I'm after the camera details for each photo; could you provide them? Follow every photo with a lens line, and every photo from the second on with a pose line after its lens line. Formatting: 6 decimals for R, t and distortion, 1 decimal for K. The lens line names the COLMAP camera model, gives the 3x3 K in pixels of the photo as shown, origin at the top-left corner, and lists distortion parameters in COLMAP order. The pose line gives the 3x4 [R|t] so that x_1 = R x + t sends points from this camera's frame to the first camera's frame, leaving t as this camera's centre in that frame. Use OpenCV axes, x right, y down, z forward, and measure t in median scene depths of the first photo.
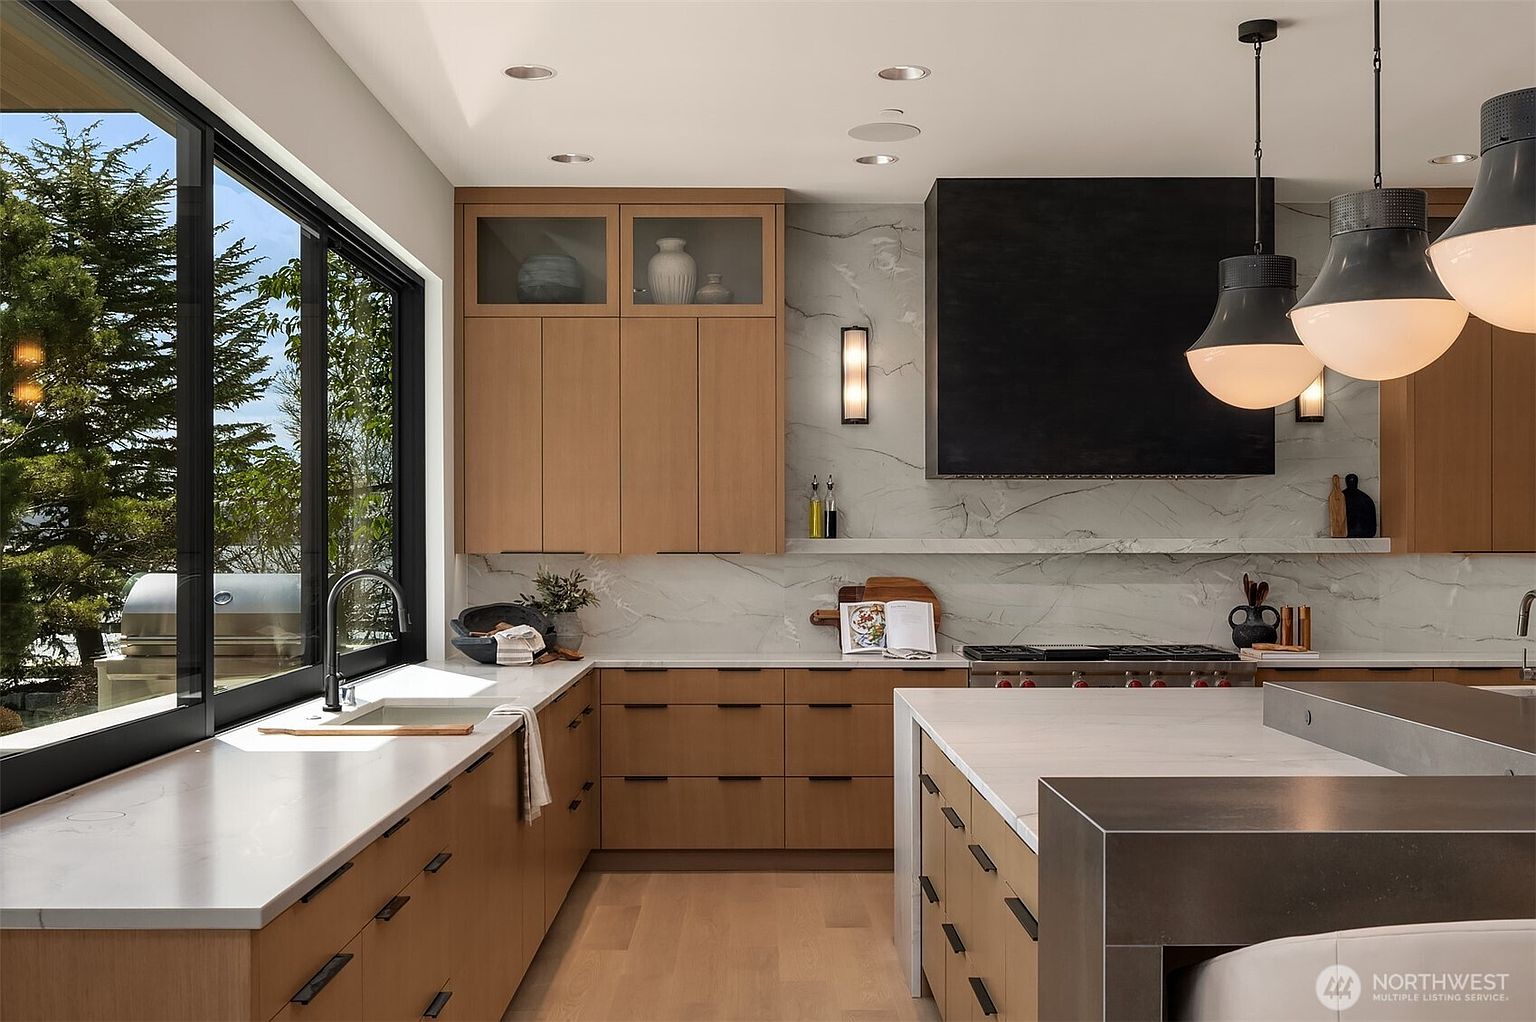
lens RADIAL K [[1693.7, 0, 764.8], [0, 1693.7, 562.3], [0, 0, 1]] dist [-0.000057, -0.005234]
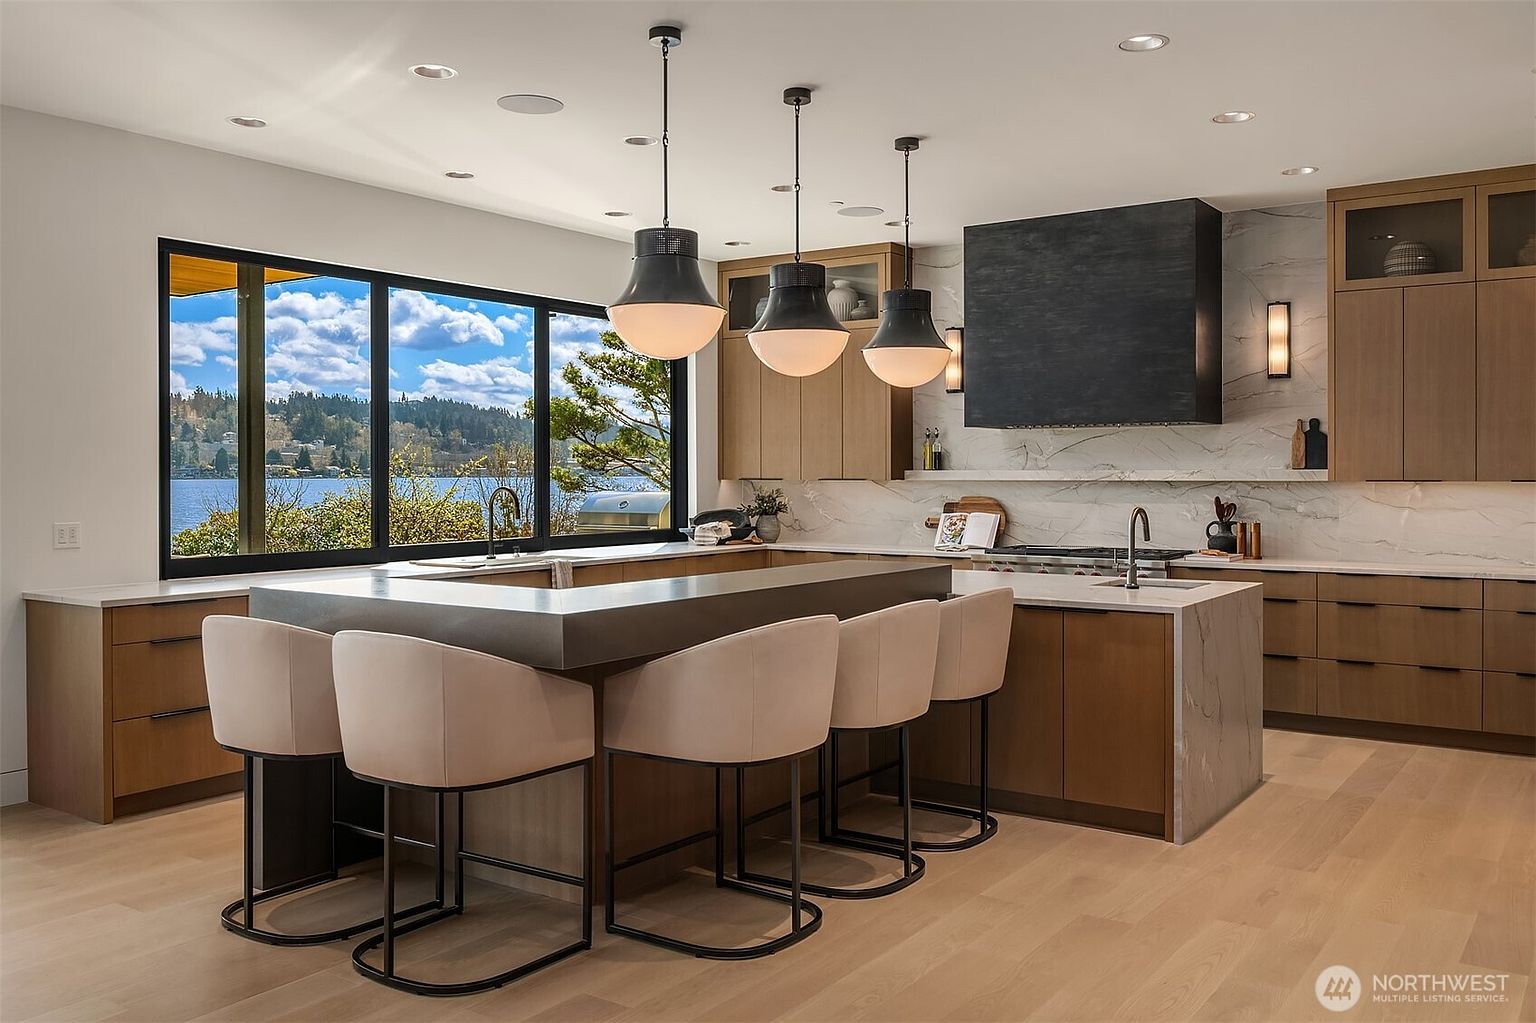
lens RADIAL K [[1264.7, 0, 765.5], [0, 1264.7, 477.0], [0, 0, 1]] dist [-0.014247, -0.006699]
pose [[0.812440, 0.001620, -0.583043, 0.569718], [-0.005955, 0.999967, -0.005519, -0.001053], [0.583015, 0.007955, 0.812423, 0.002545]]
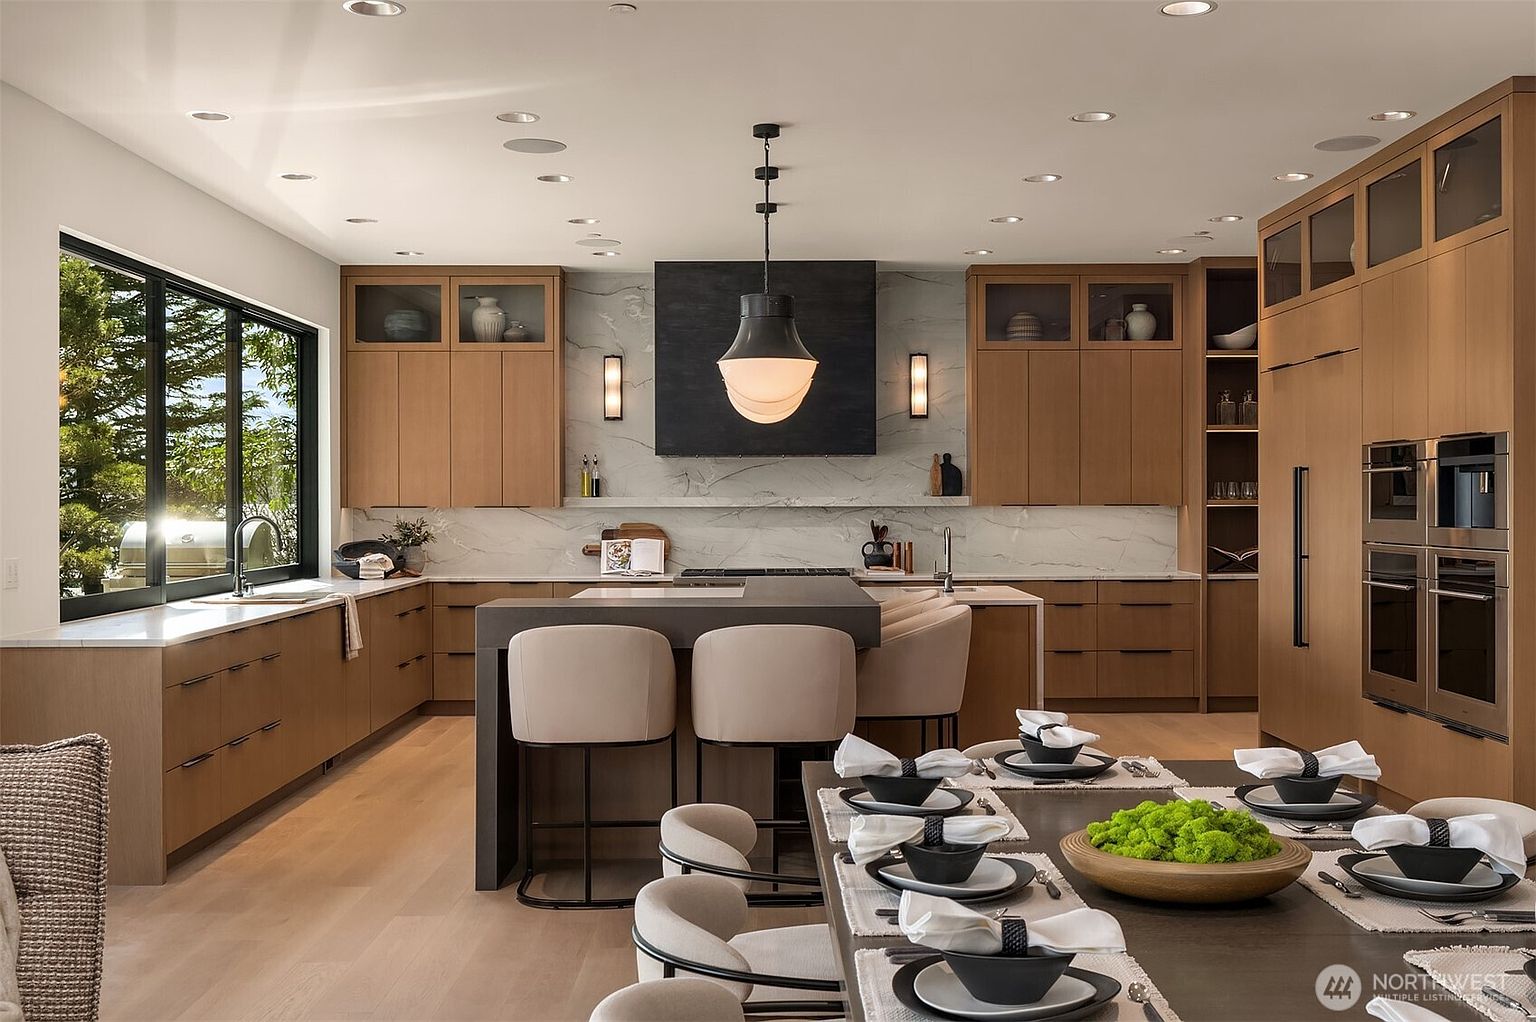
lens RADIAL K [[1658.2, 0, 768.0], [0, 1658.2, 511.0], [0, 0, 1]] dist [0.016453, 0.002156]
pose [[0.999987, -0.002141, 0.004552, 0.184960], [0.002164, 0.999985, -0.004954, 0.005704], [-0.004542, 0.004964, 0.999977, -0.466811]]
